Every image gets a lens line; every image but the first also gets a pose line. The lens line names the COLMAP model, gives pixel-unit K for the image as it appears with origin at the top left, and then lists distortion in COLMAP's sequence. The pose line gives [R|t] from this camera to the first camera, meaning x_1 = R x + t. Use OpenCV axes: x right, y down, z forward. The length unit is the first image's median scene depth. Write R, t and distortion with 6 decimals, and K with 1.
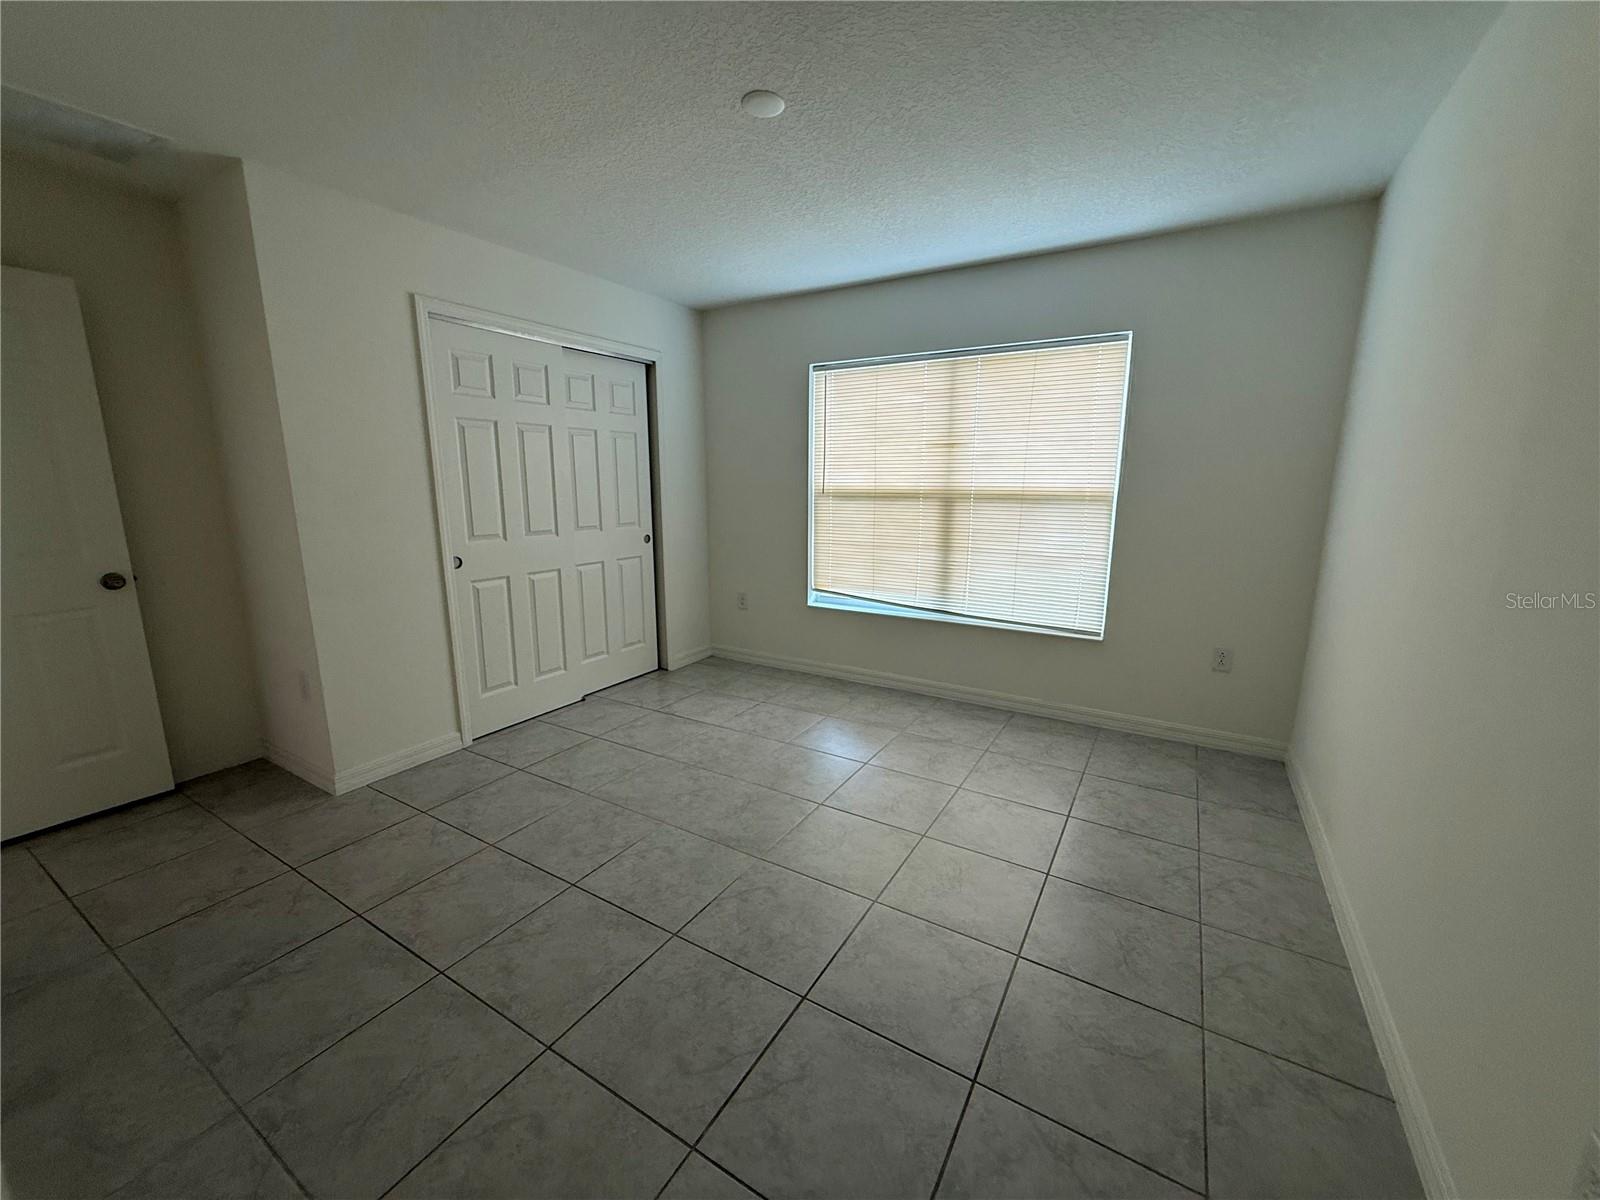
lens RADIAL K [[641.3, 0, 791.2], [0, 641.3, 599.4], [0, 0, 1]] dist [-0.000041, -0.000069]
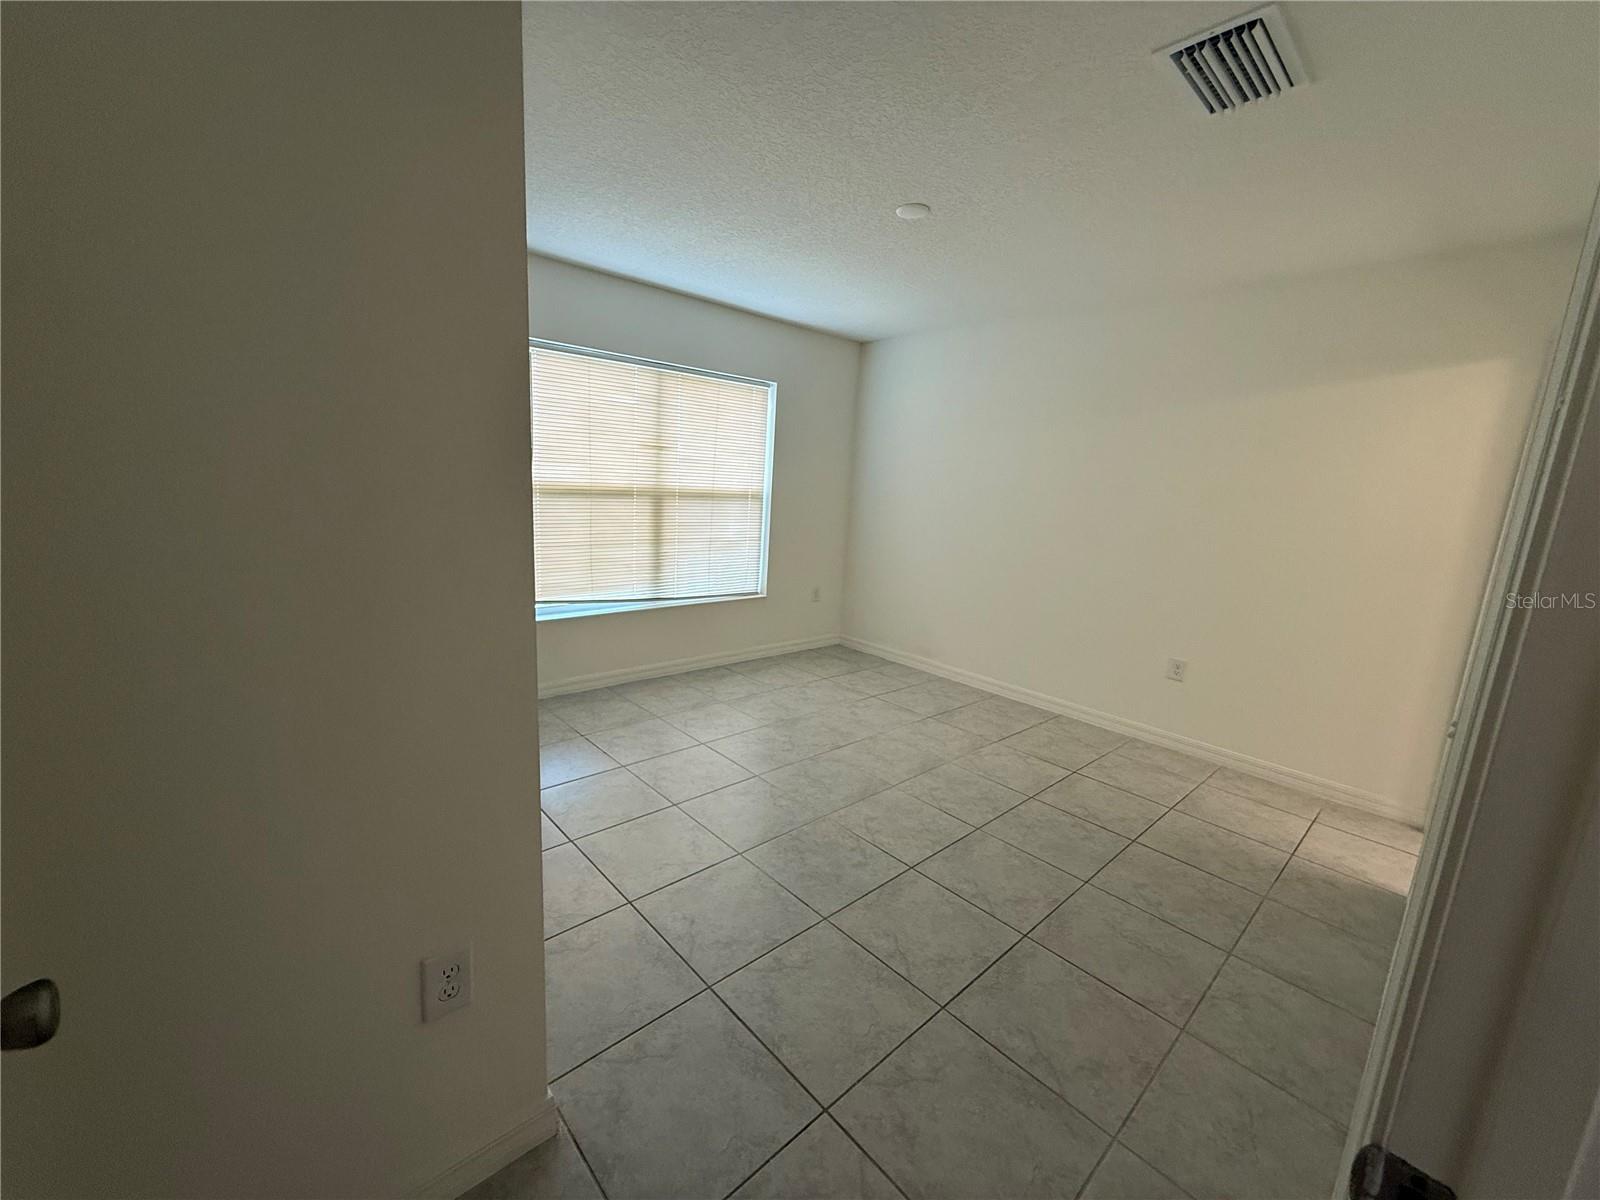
lens RADIAL K [[633.8, 0, 805.4], [0, 633.8, 600.5], [0, 0, 1]] dist [-0.001089, -0.000059]
pose [[0.275773, -0.166620, 0.946672, -0.765690], [0.126996, 0.982544, 0.135938, -0.099690], [-0.952796, 0.082736, 0.292120, 0.468201]]
